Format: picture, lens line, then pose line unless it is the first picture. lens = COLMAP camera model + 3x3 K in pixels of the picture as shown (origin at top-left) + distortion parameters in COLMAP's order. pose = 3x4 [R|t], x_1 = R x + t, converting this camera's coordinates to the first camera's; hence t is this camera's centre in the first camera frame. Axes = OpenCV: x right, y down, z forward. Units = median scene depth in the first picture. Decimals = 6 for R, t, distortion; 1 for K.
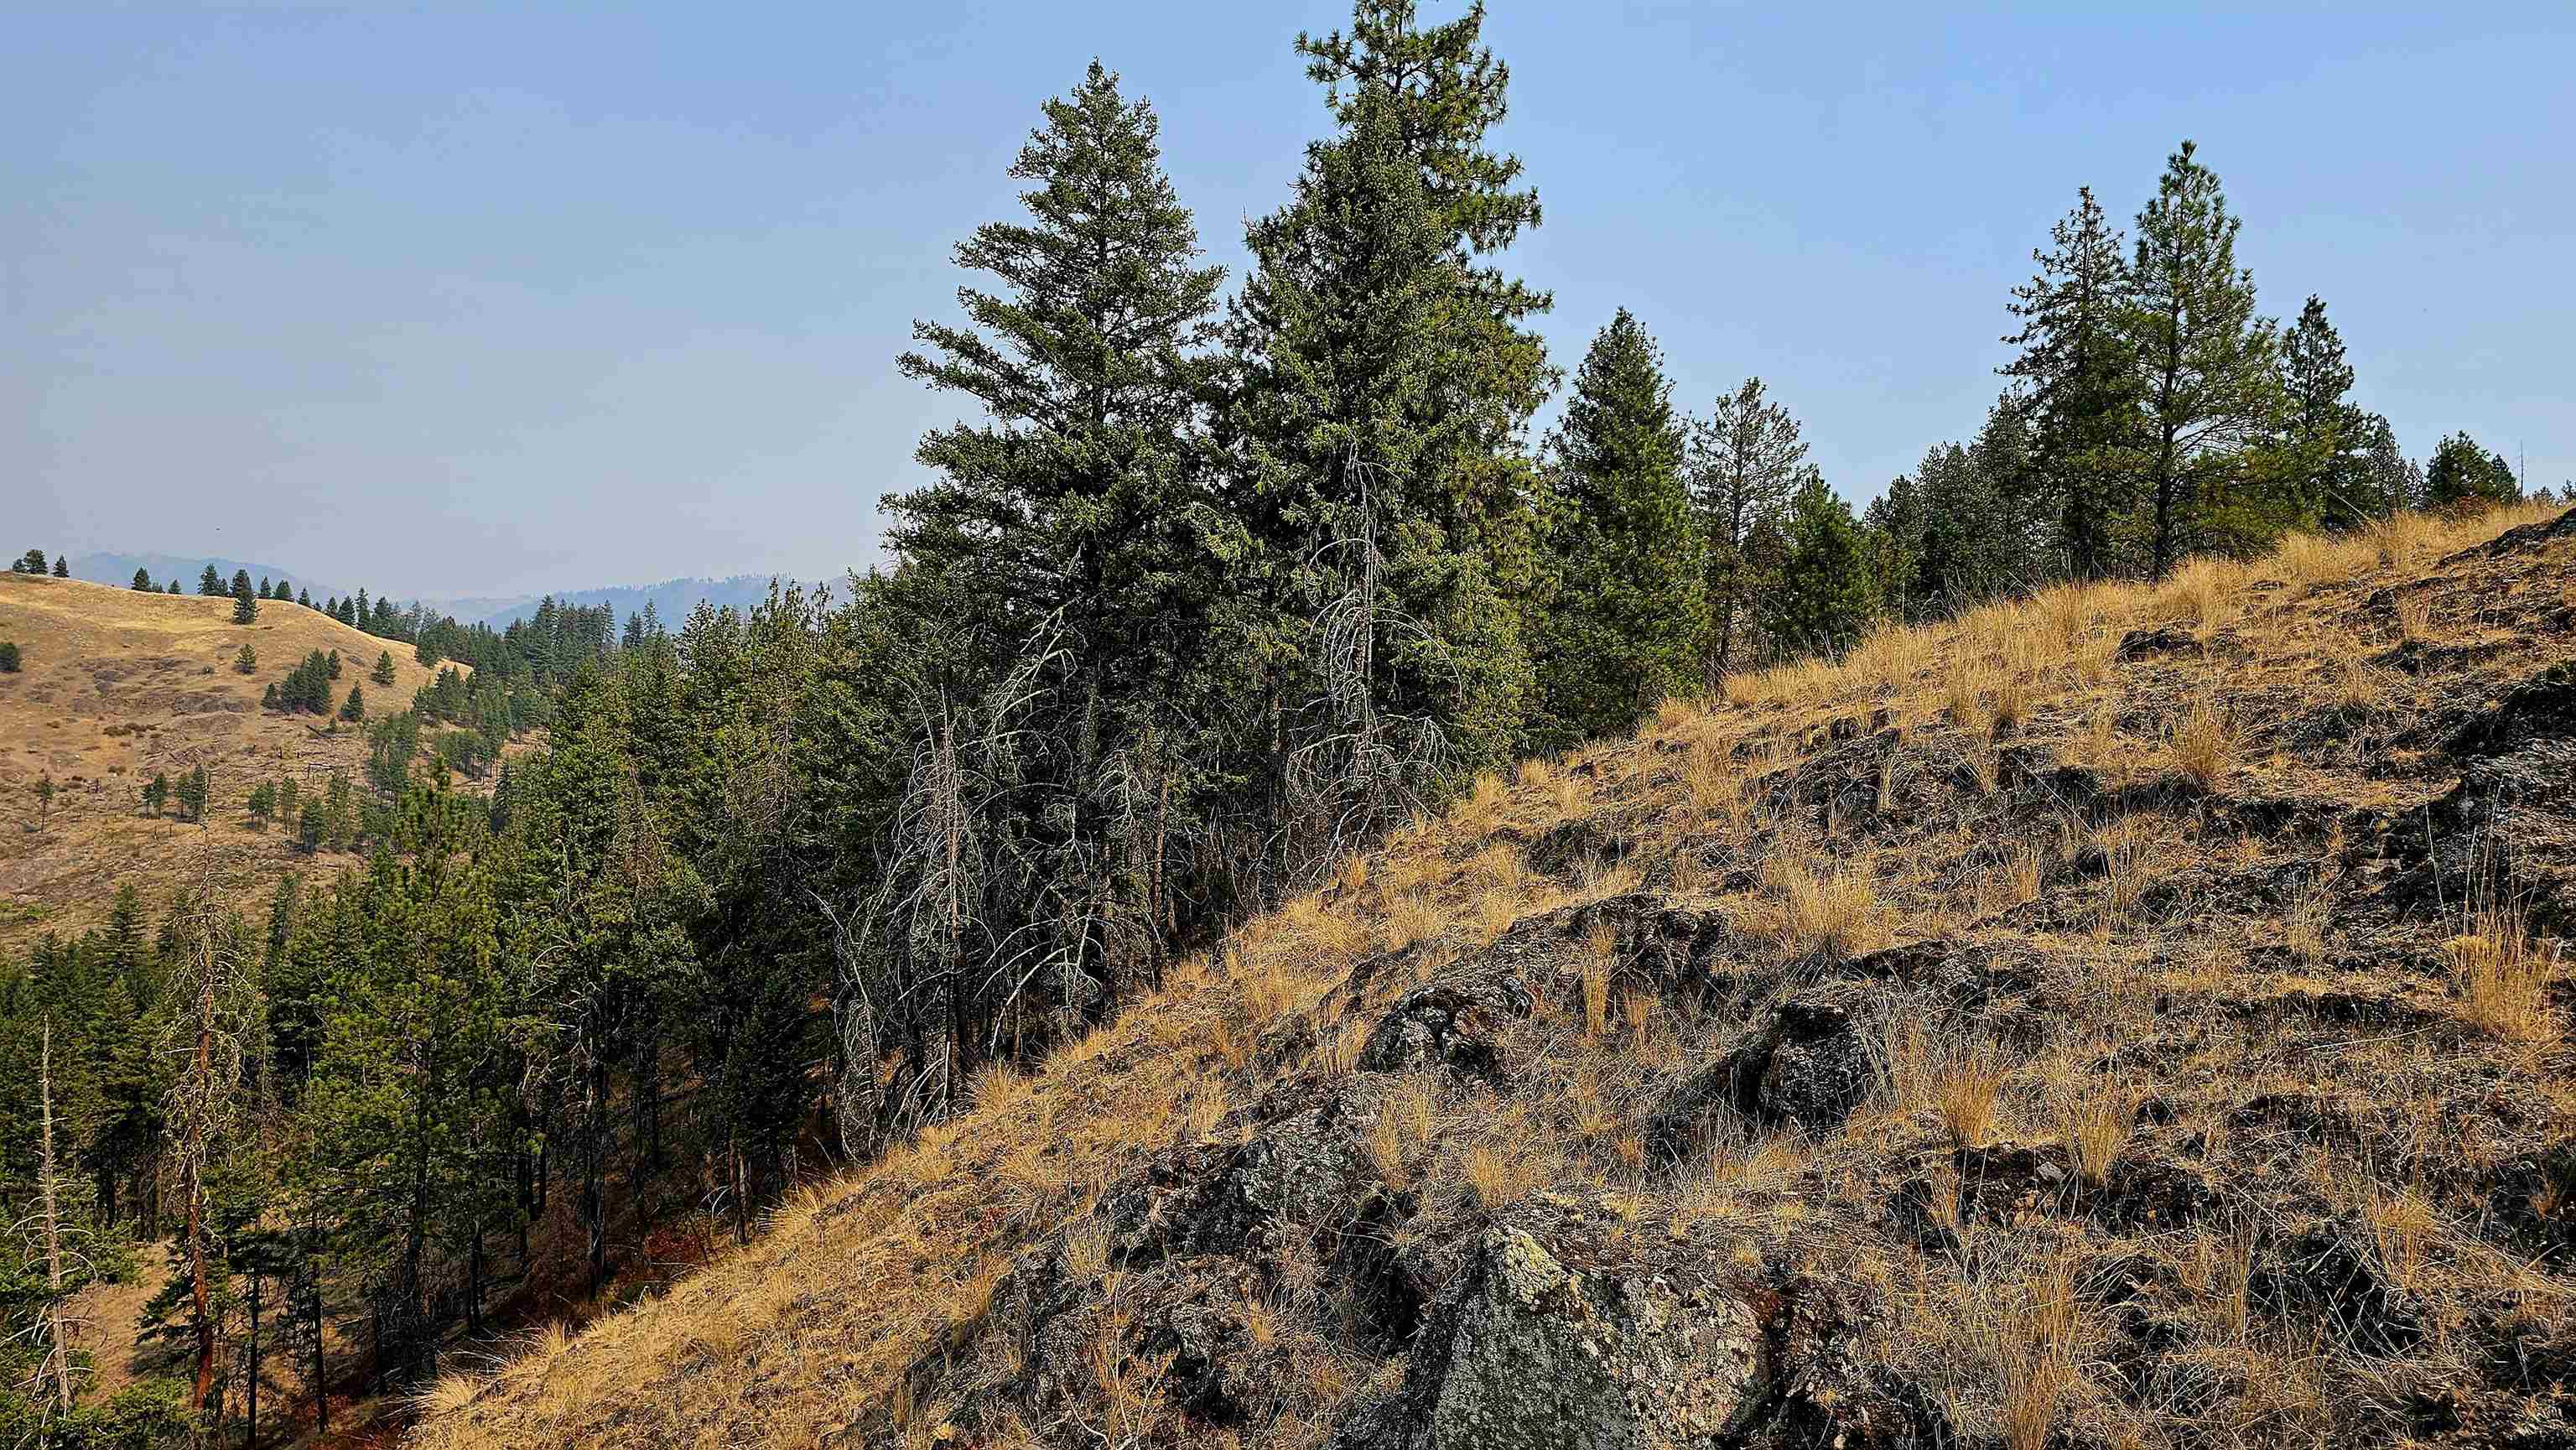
lens RADIAL K [[1725.4, 0, 1292.8], [0, 1725.4, 702.8], [0, 0, 1]] dist [0.121482, -0.143074]
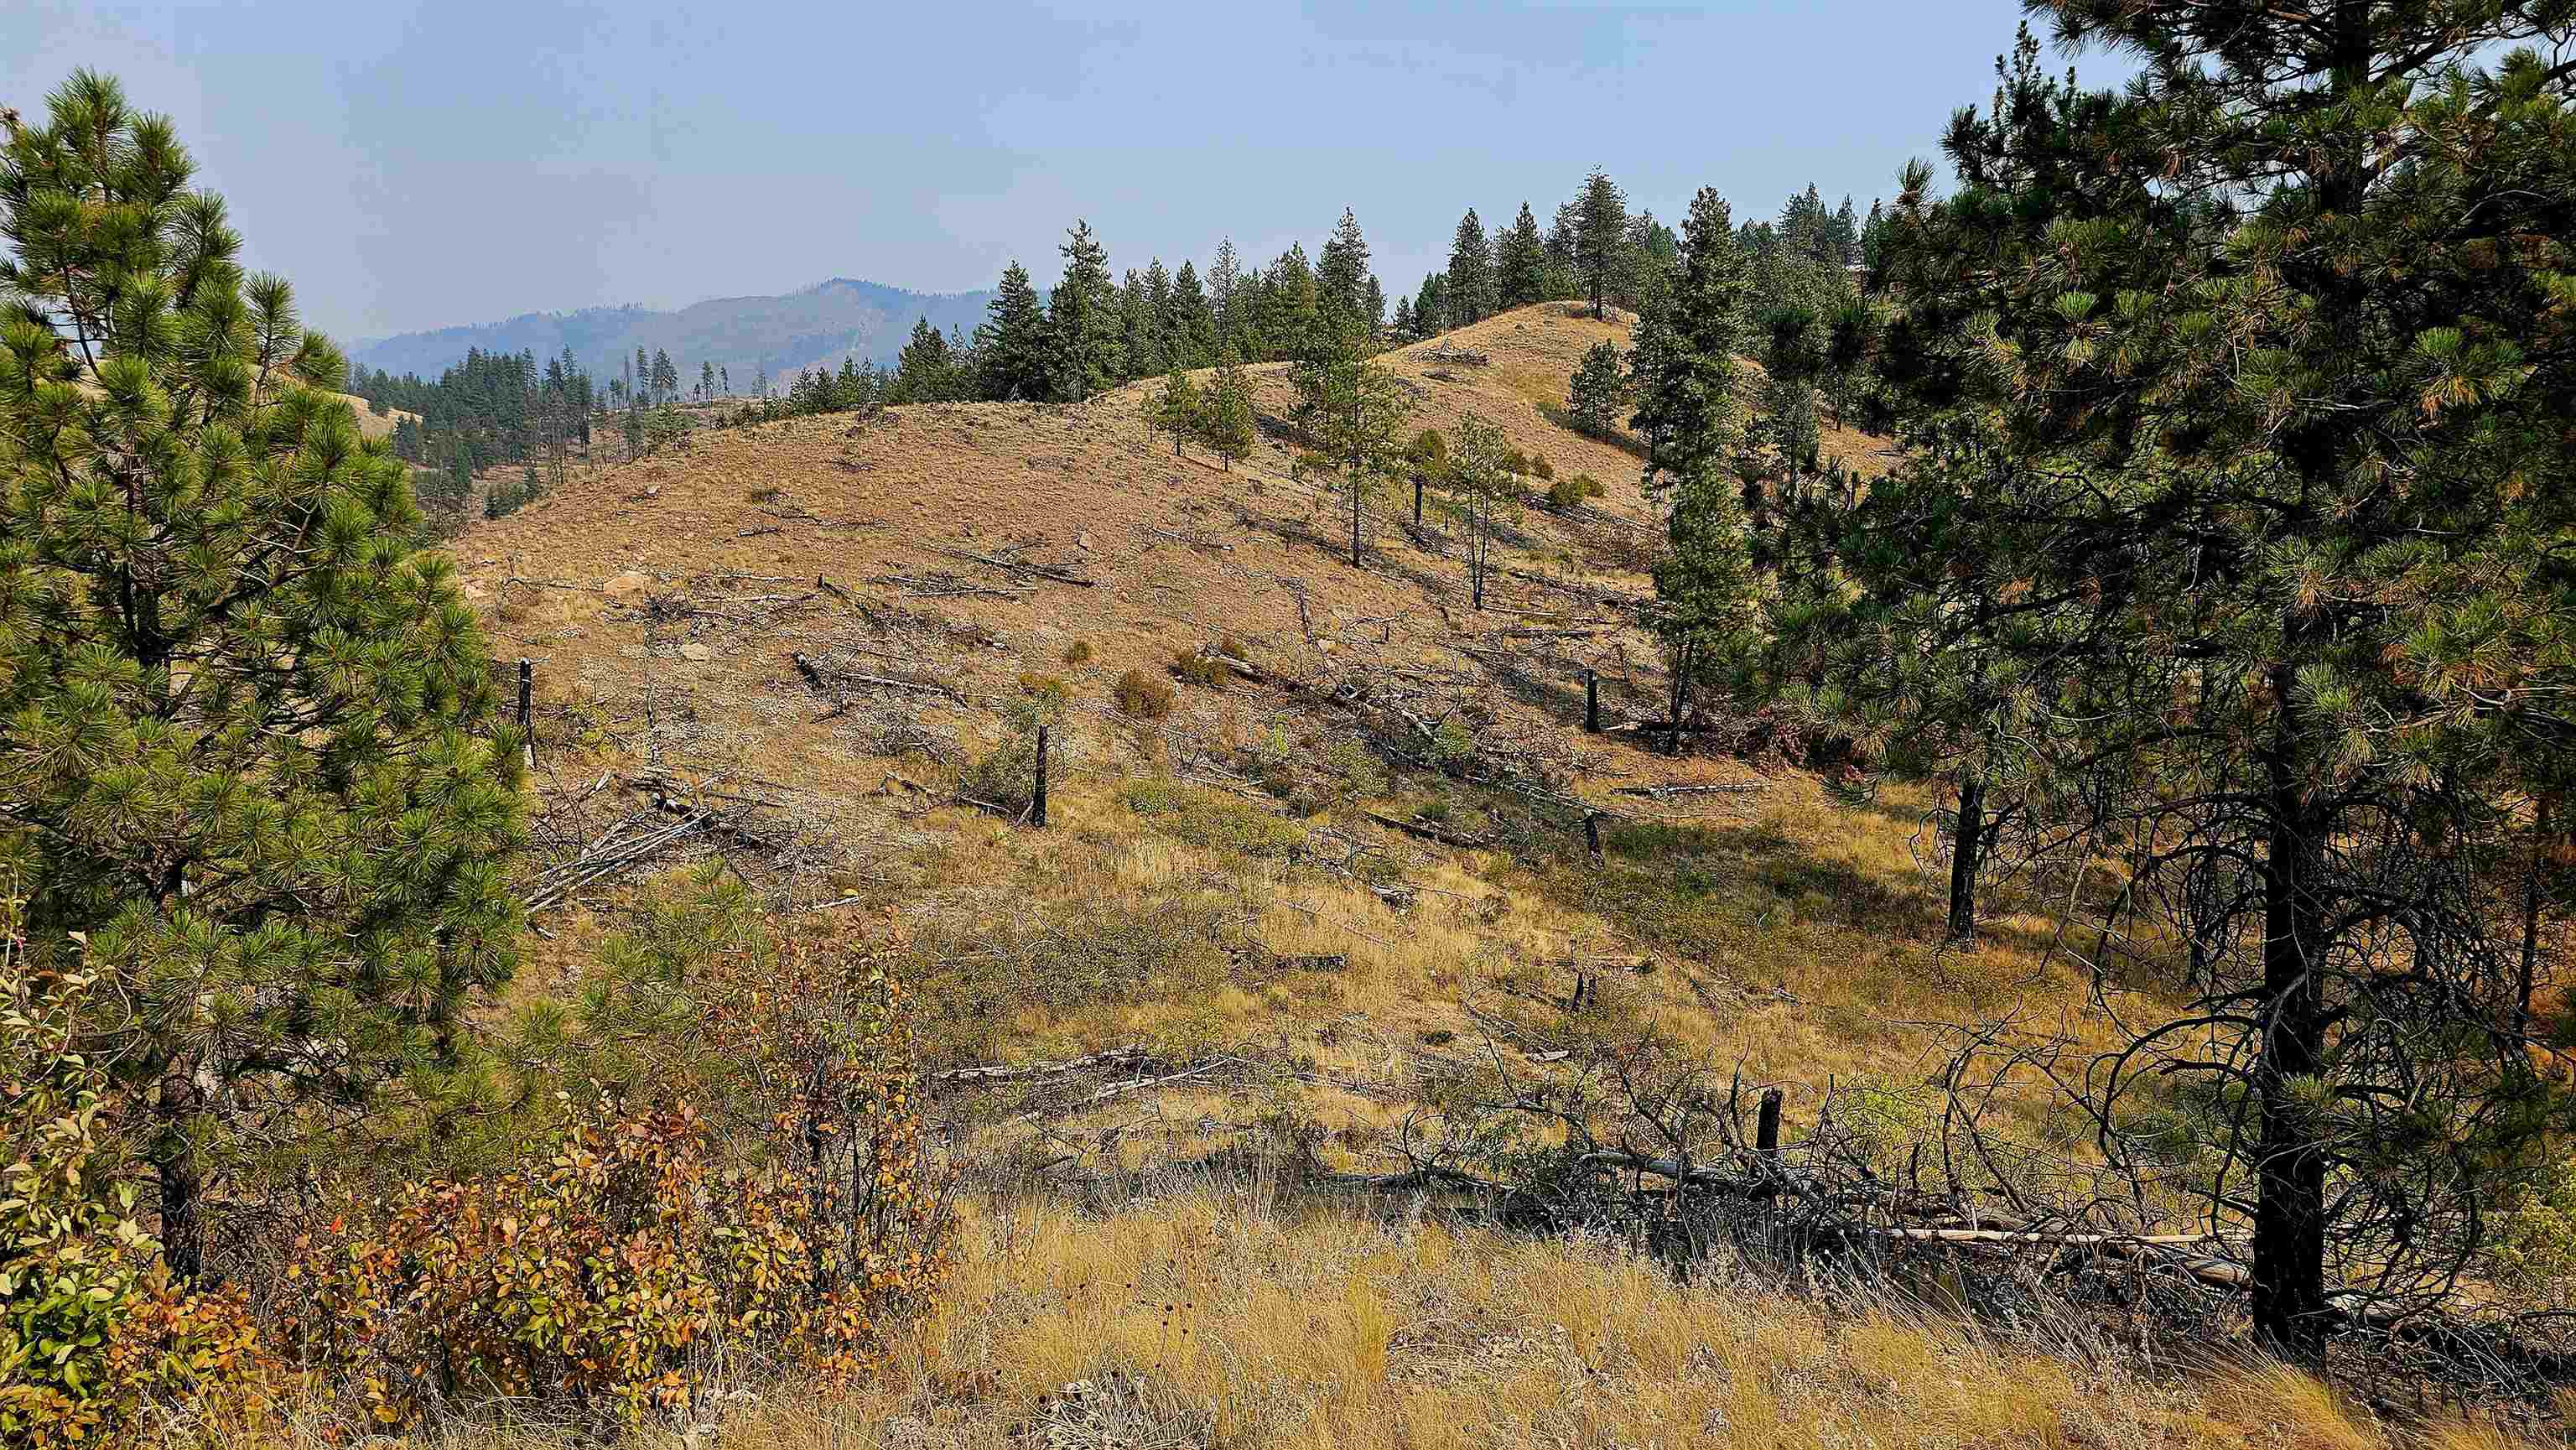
lens RADIAL K [[1752.7, 0, 1297.1], [0, 1752.7, 716.0], [0, 0, 1]] dist [0.080434, -0.087404]
pose [[0.996443, -0.059747, 0.059424, 0.015262], [0.048768, 0.983967, 0.171553, 0.002527], [-0.068721, -0.168045, 0.983381, -0.206925]]
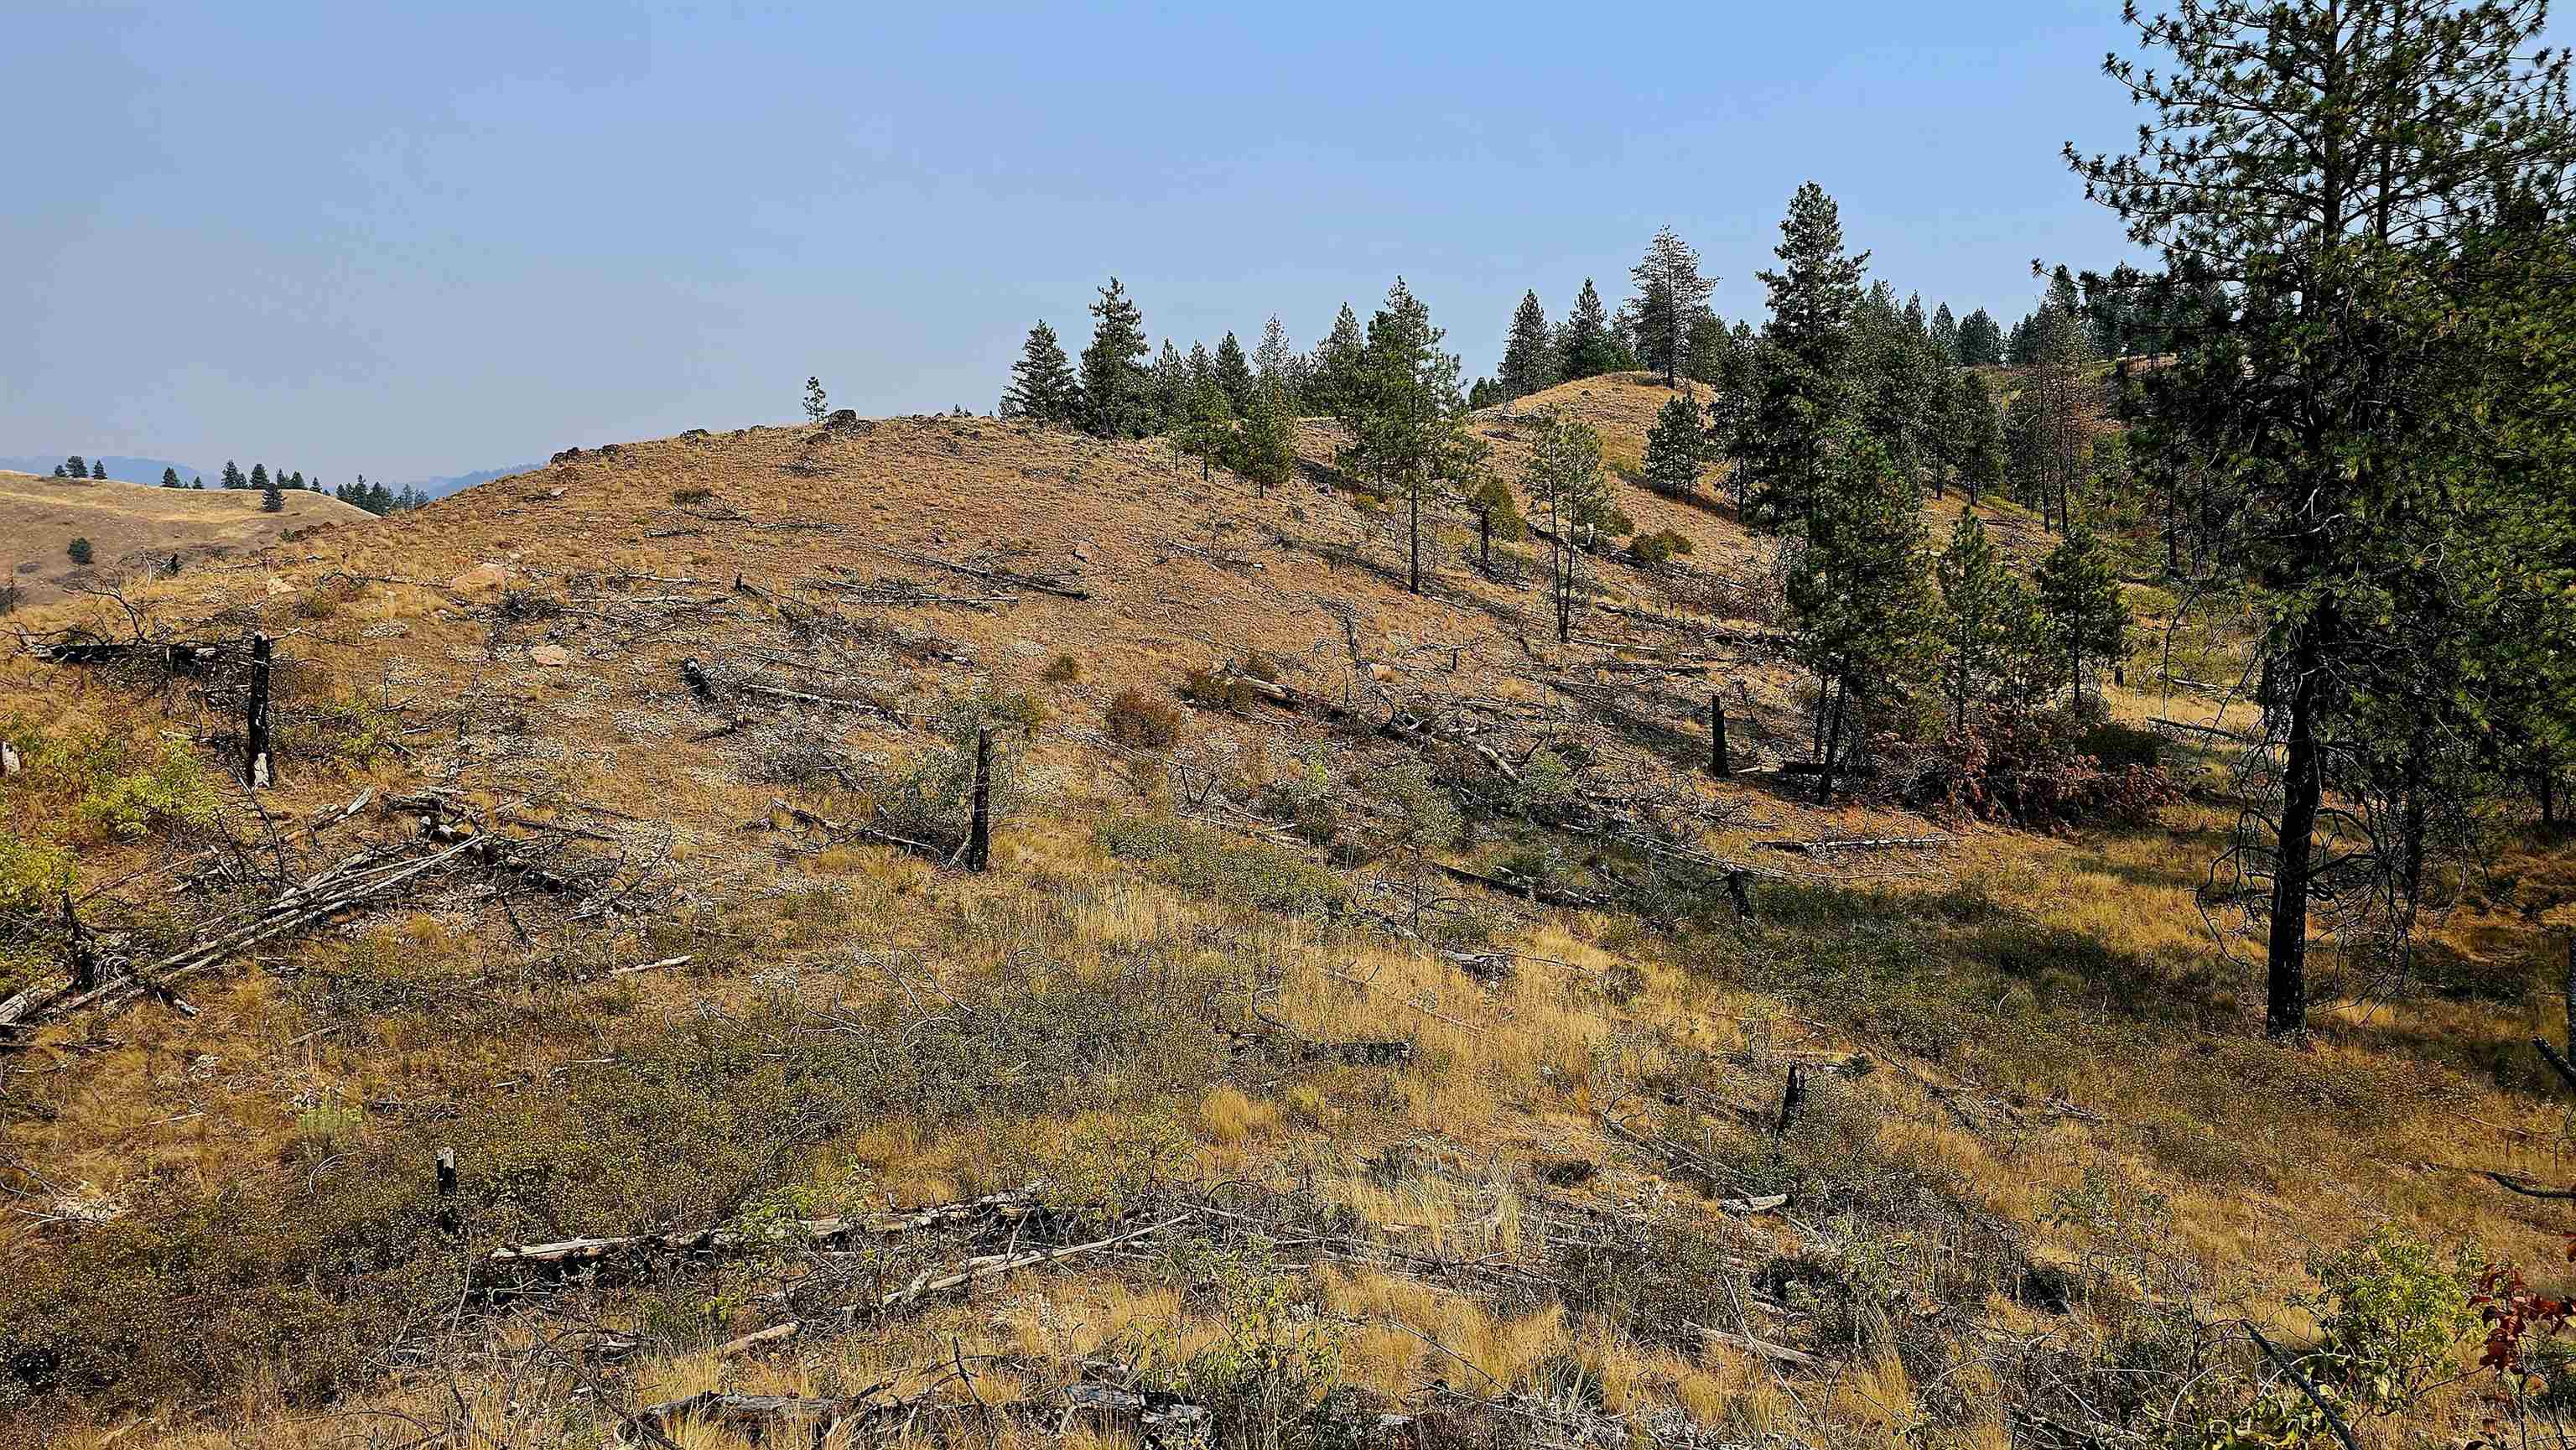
lens RADIAL K [[1752.7, 0, 1297.1], [0, 1752.7, 716.0], [0, 0, 1]] dist [0.080434, -0.087404]
pose [[0.997616, -0.060723, 0.032789, 0.016874], [0.057237, 0.993495, 0.098445, 0.011016], [-0.038553, -0.096334, 0.994602, -0.184036]]
